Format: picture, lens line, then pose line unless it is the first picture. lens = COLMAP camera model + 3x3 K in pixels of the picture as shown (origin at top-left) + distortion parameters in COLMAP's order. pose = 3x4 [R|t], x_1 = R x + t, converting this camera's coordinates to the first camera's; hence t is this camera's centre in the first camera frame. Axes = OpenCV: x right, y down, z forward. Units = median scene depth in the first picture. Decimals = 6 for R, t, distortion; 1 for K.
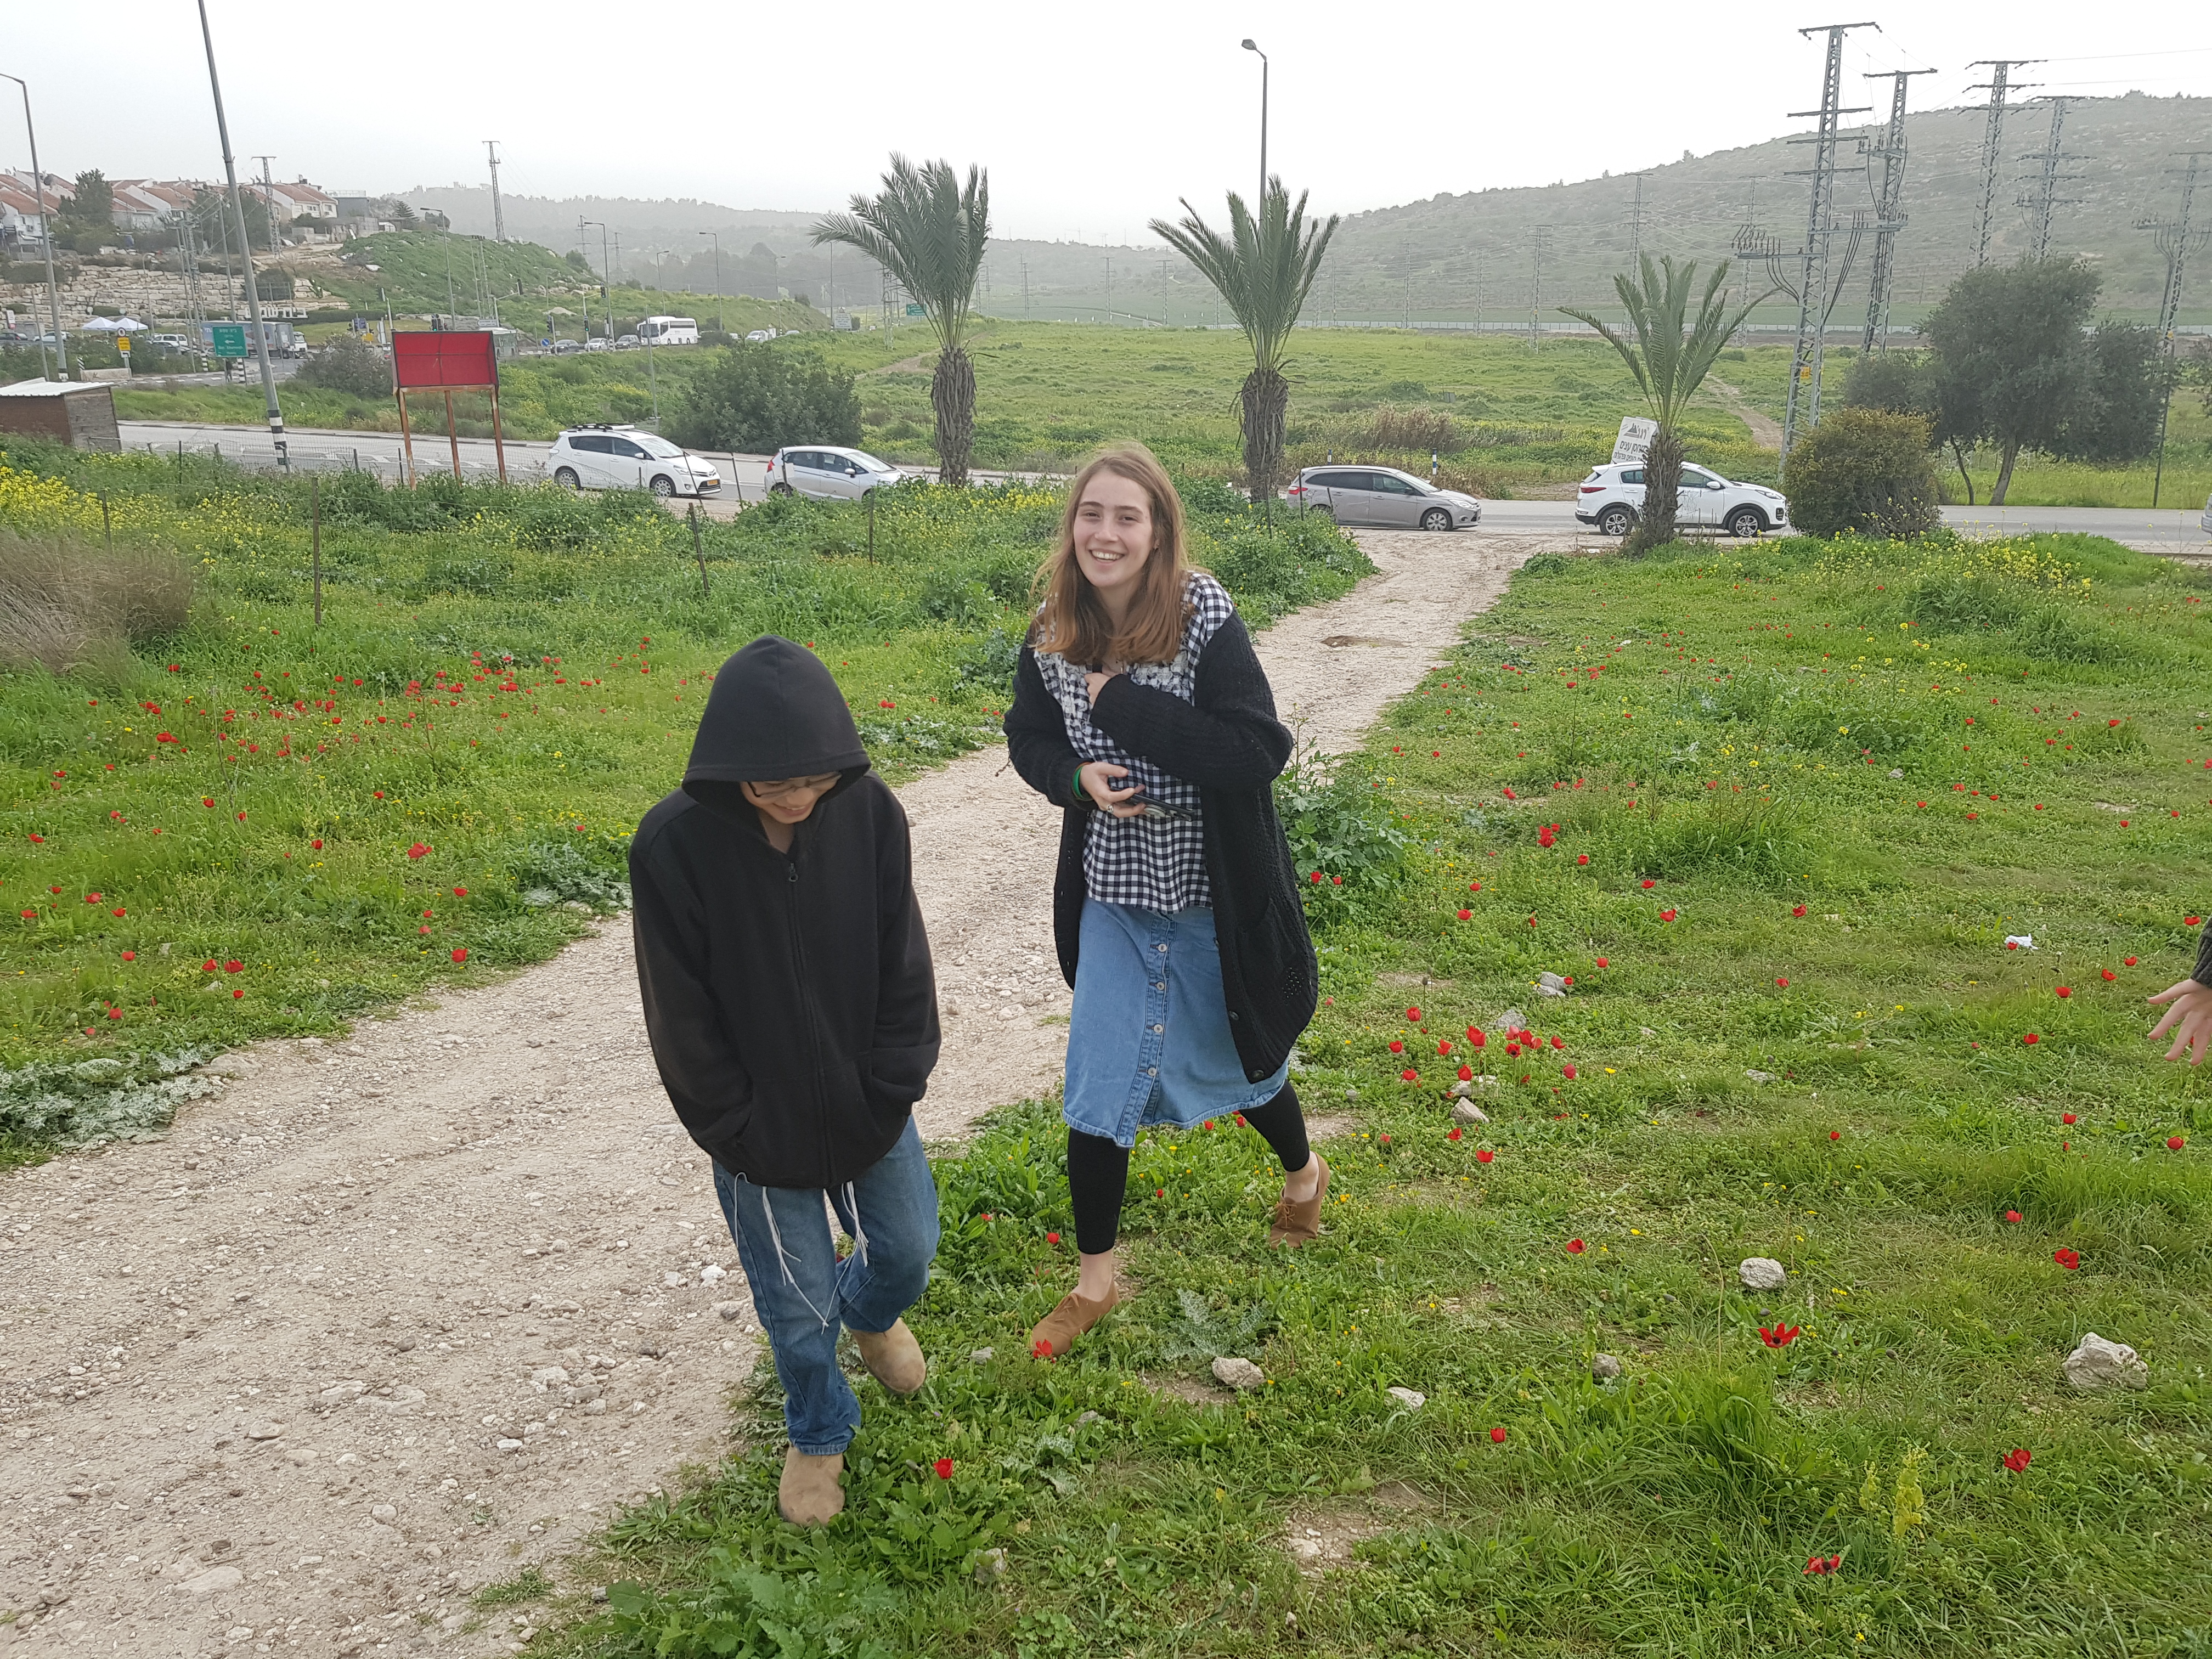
lens RADIAL K [[1705.8, 0, 1115.9], [0, 1705.8, 823.7], [0, 0, 1]] dist [0.076852, -0.126562]
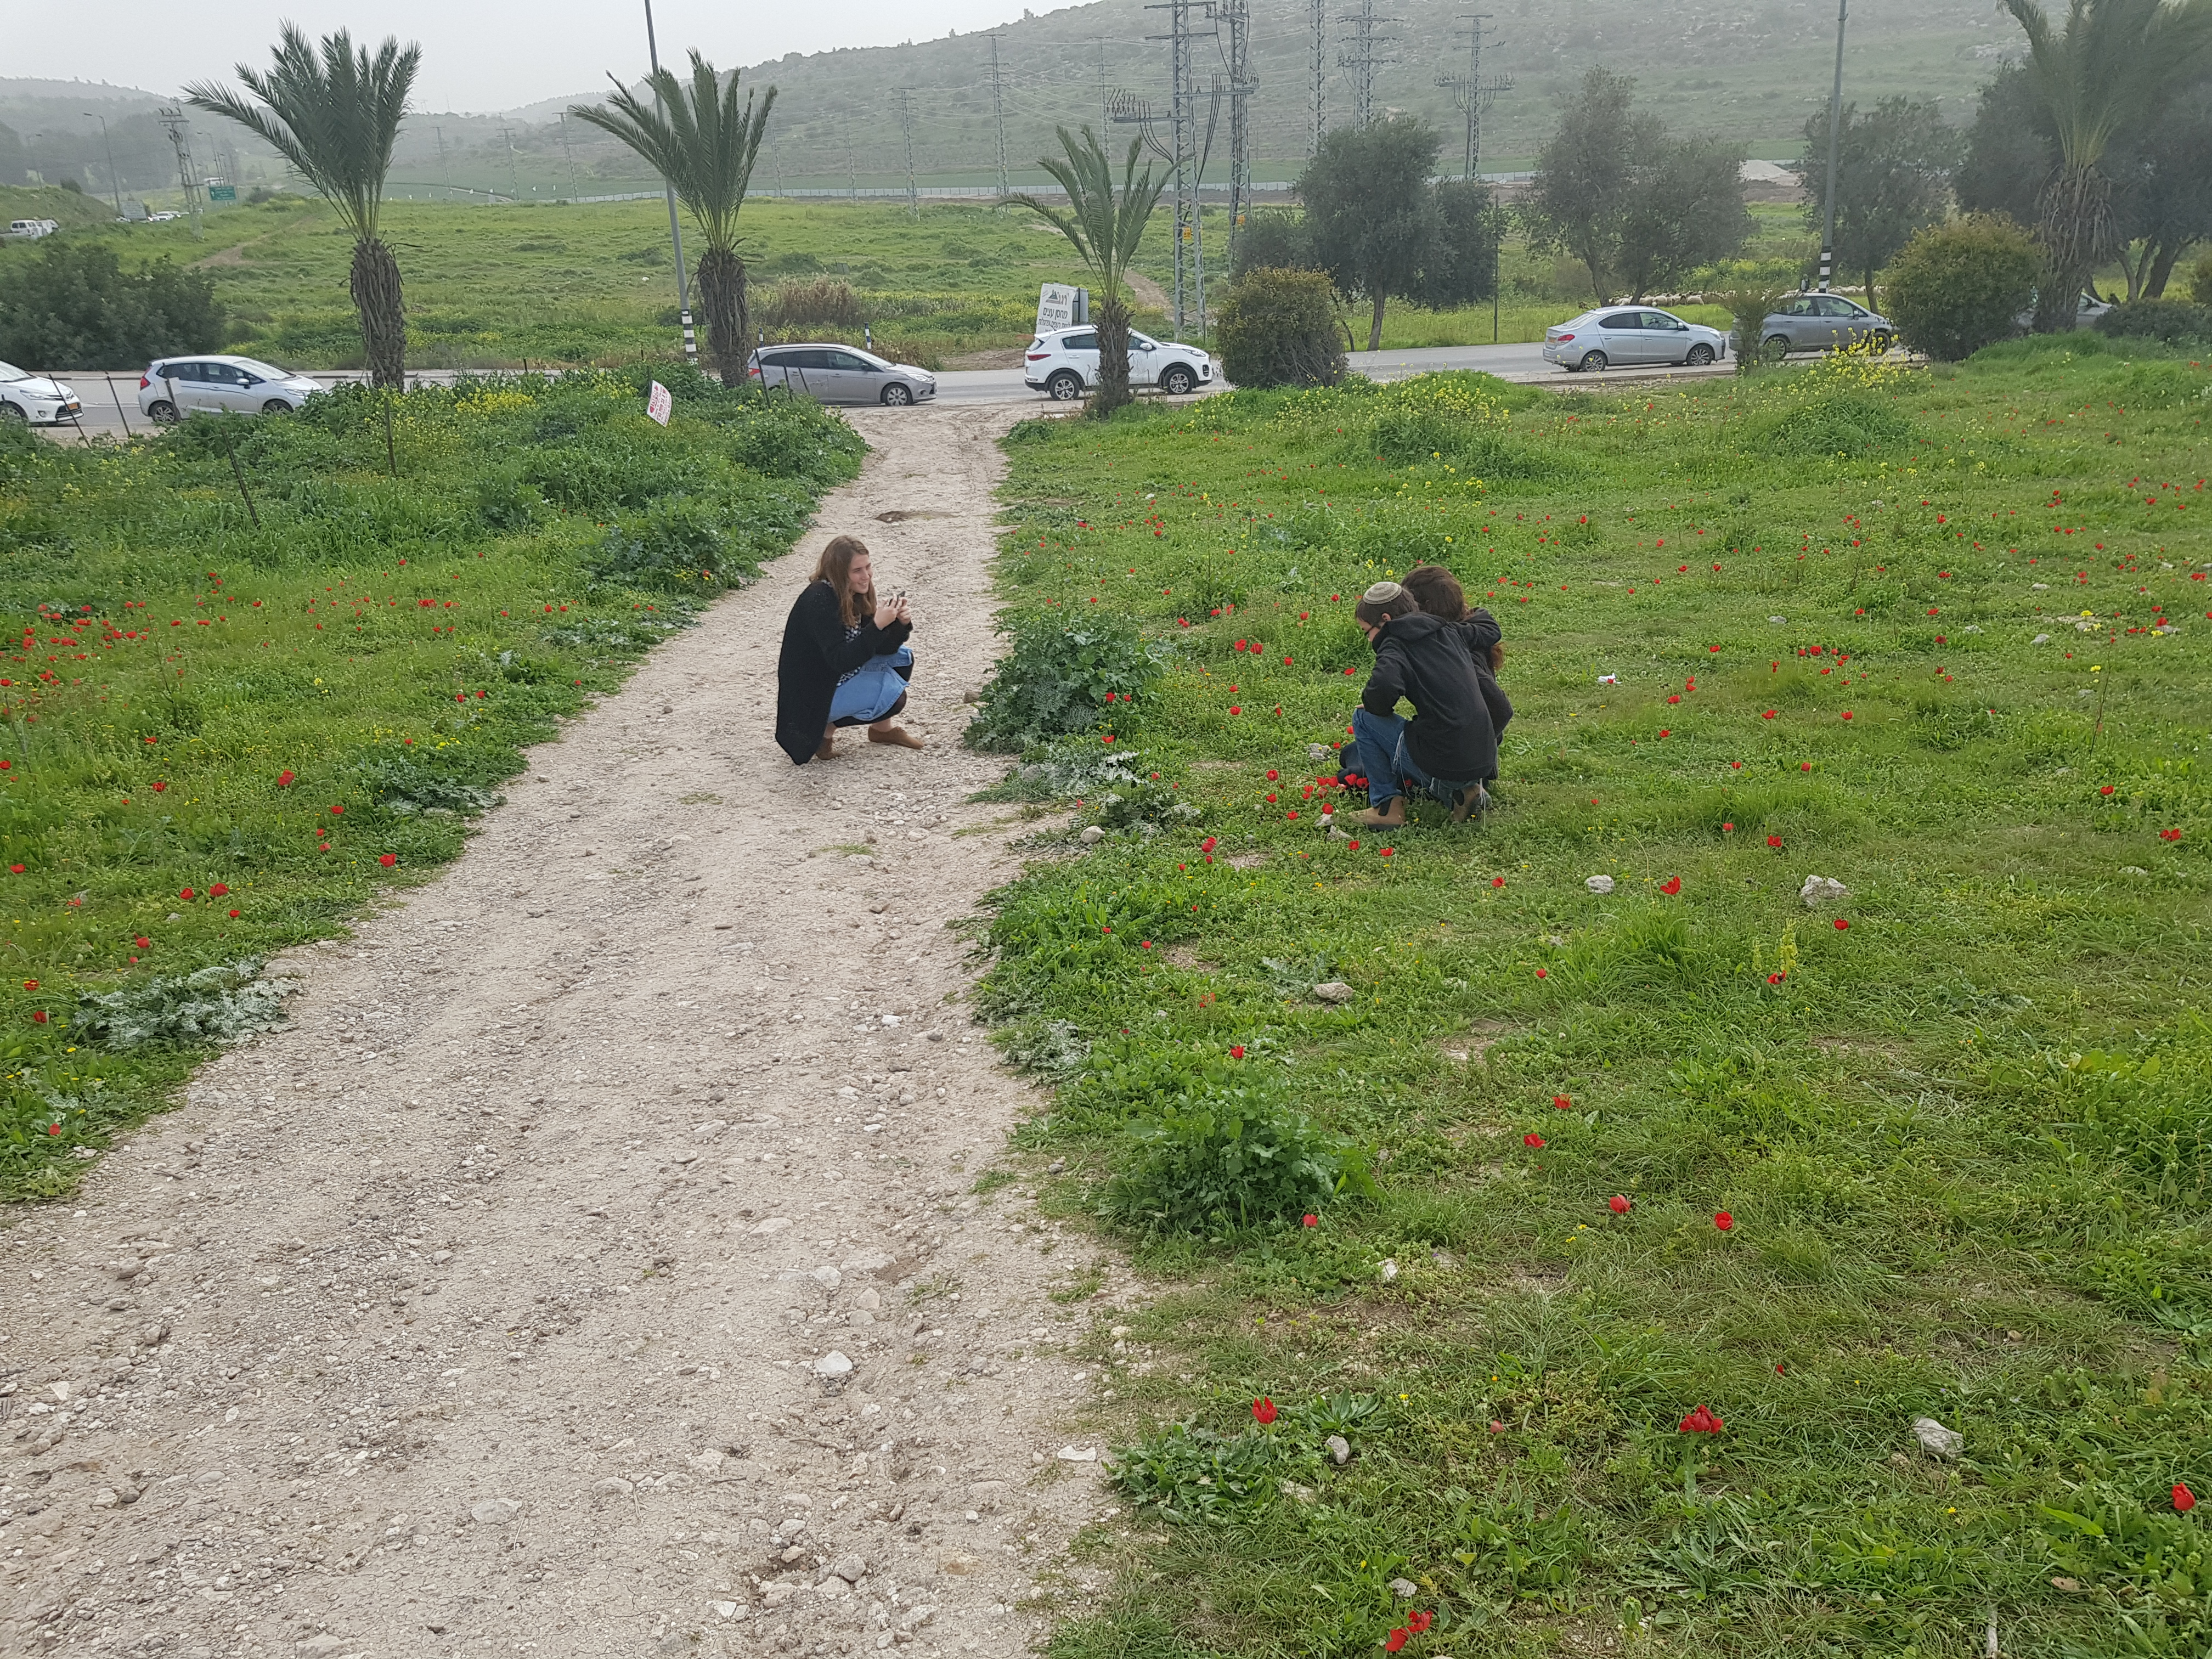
lens RADIAL K [[1709.8, 0, 1130.4], [0, 1709.8, 836.9], [0, 0, 1]] dist [0.090735, -0.159638]
pose [[0.937713, -0.147614, 0.314490, -0.117981], [0.123766, 0.987791, 0.094613, 0.007291], [-0.324617, -0.049796, 0.944534, -0.067997]]
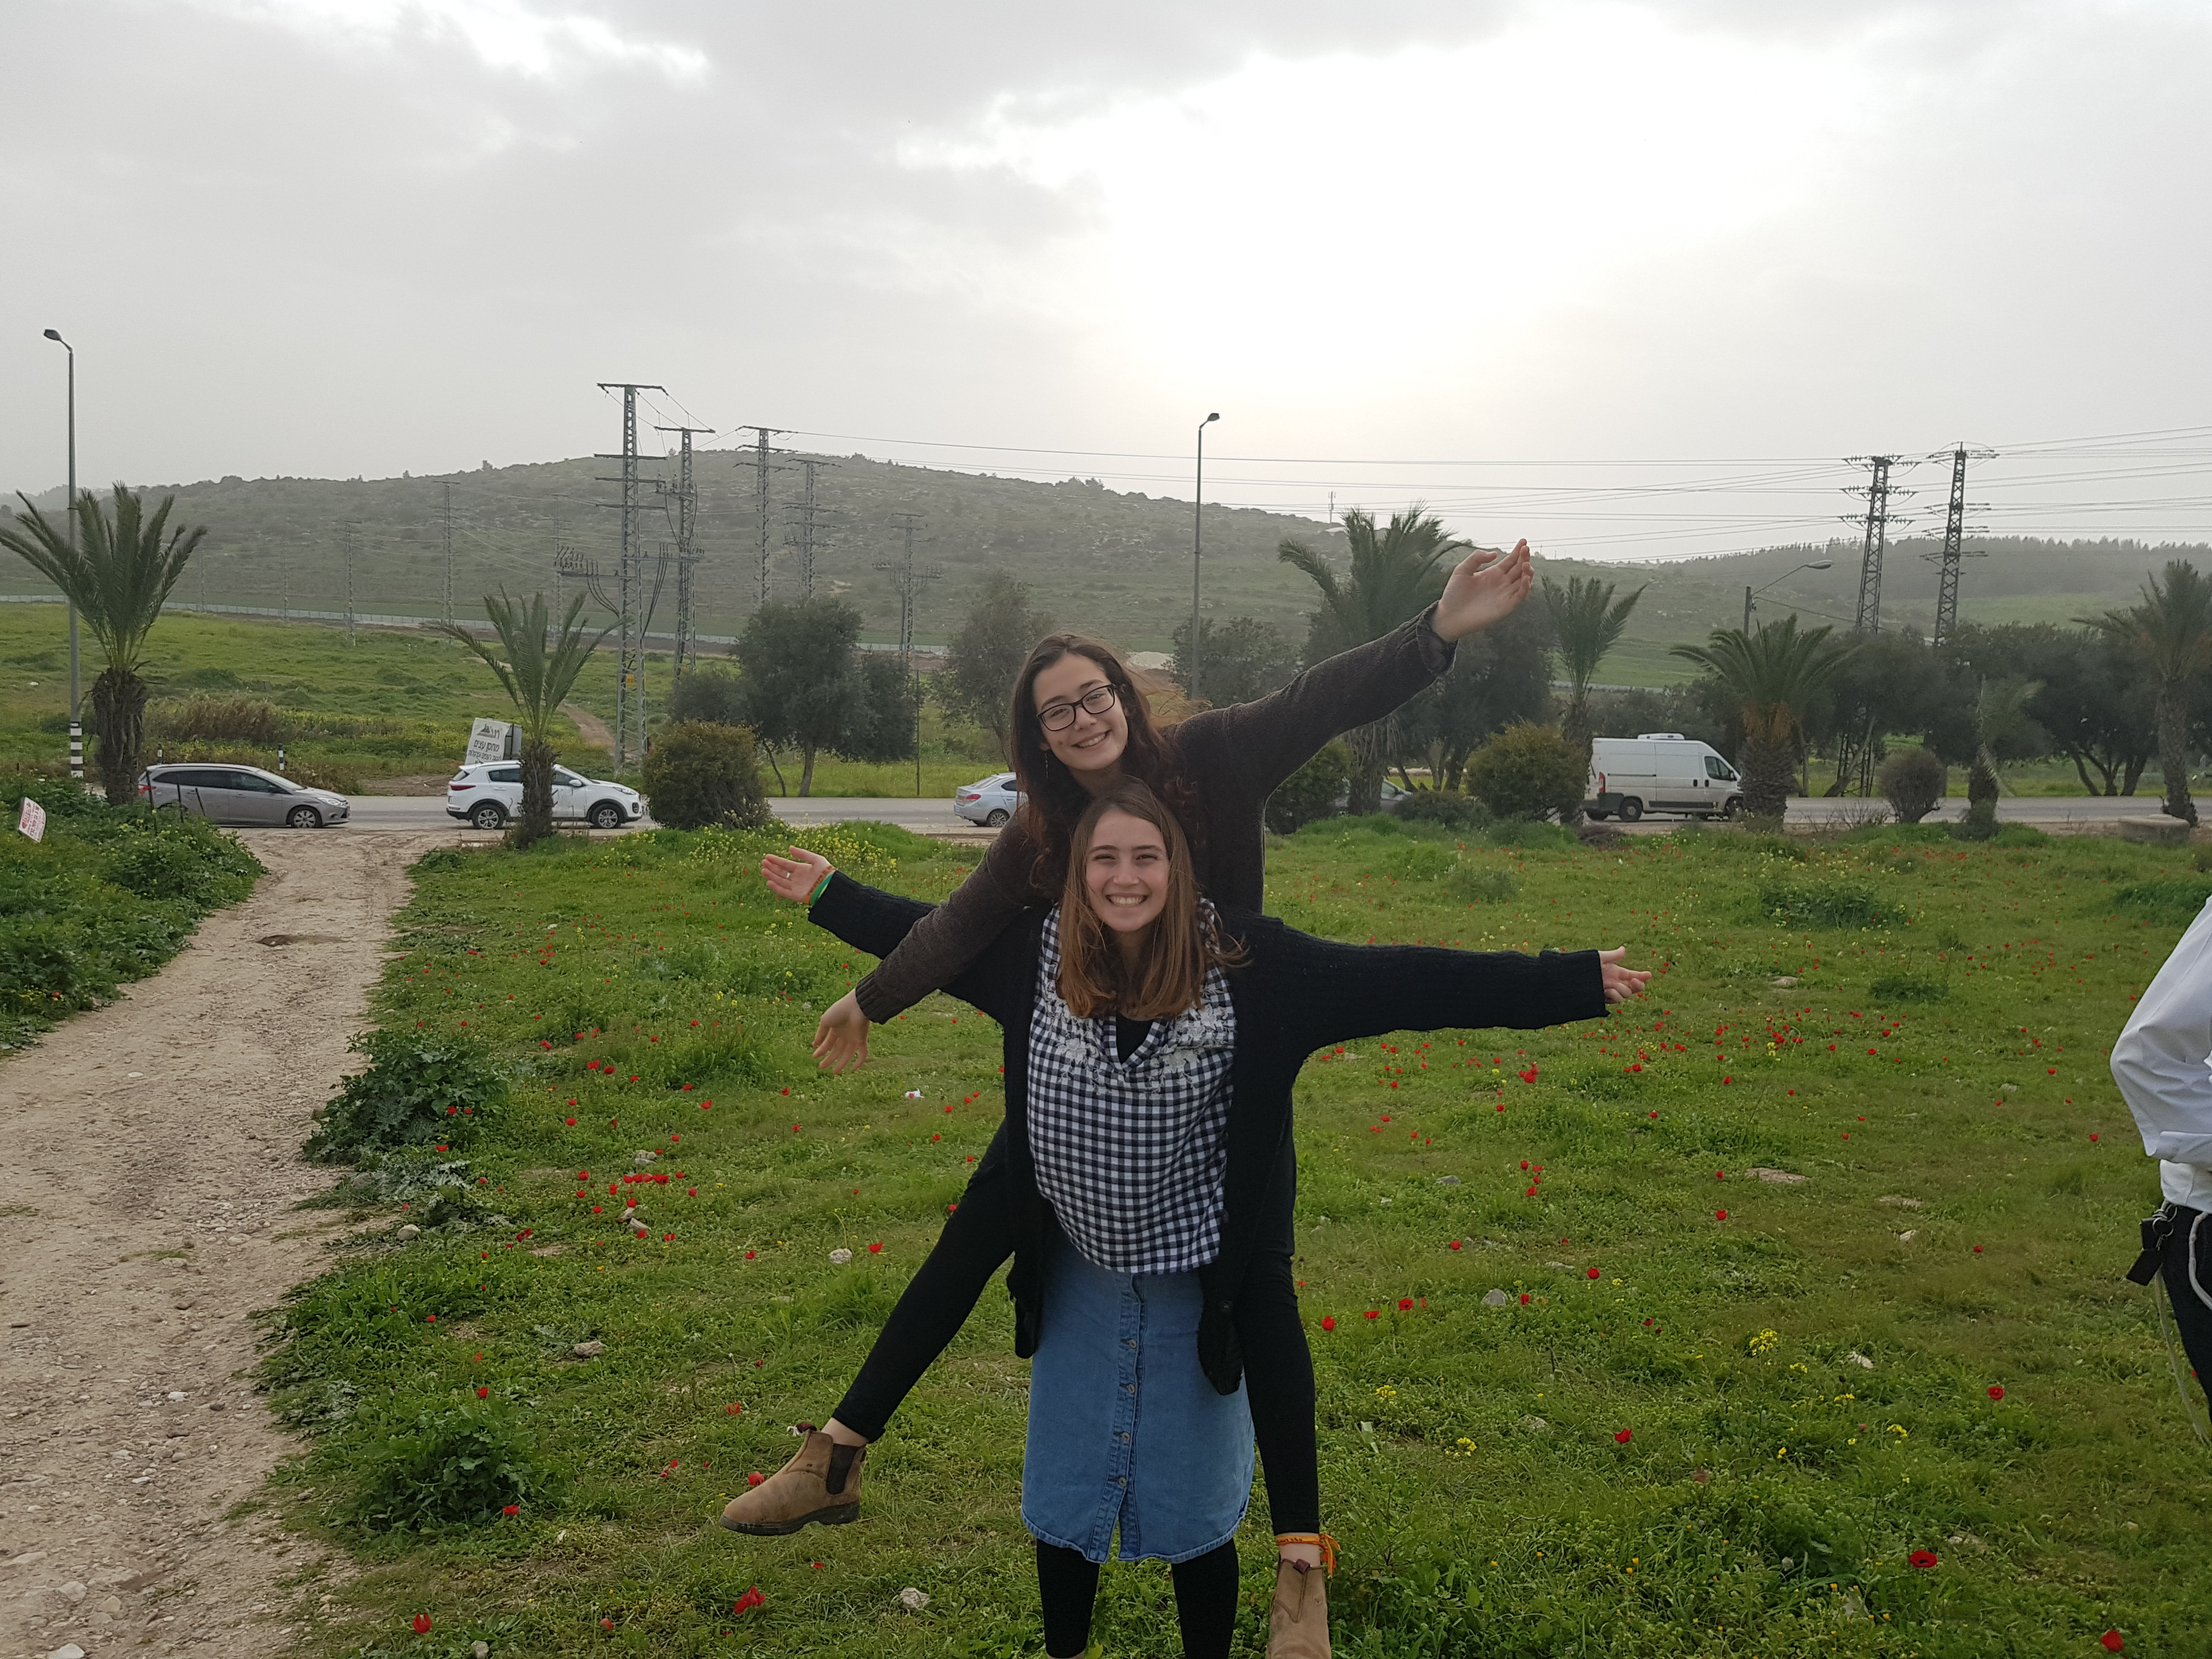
lens RADIAL K [[1705.7, 0, 1098.7], [0, 1705.7, 812.6], [0, 0, 1]] dist [0.066120, -0.126400]
pose [[0.799060, -0.018433, 0.600968, -0.123026], [0.120884, 0.984045, -0.130547, 0.017253], [-0.588974, 0.176962, 0.788539, -0.168992]]
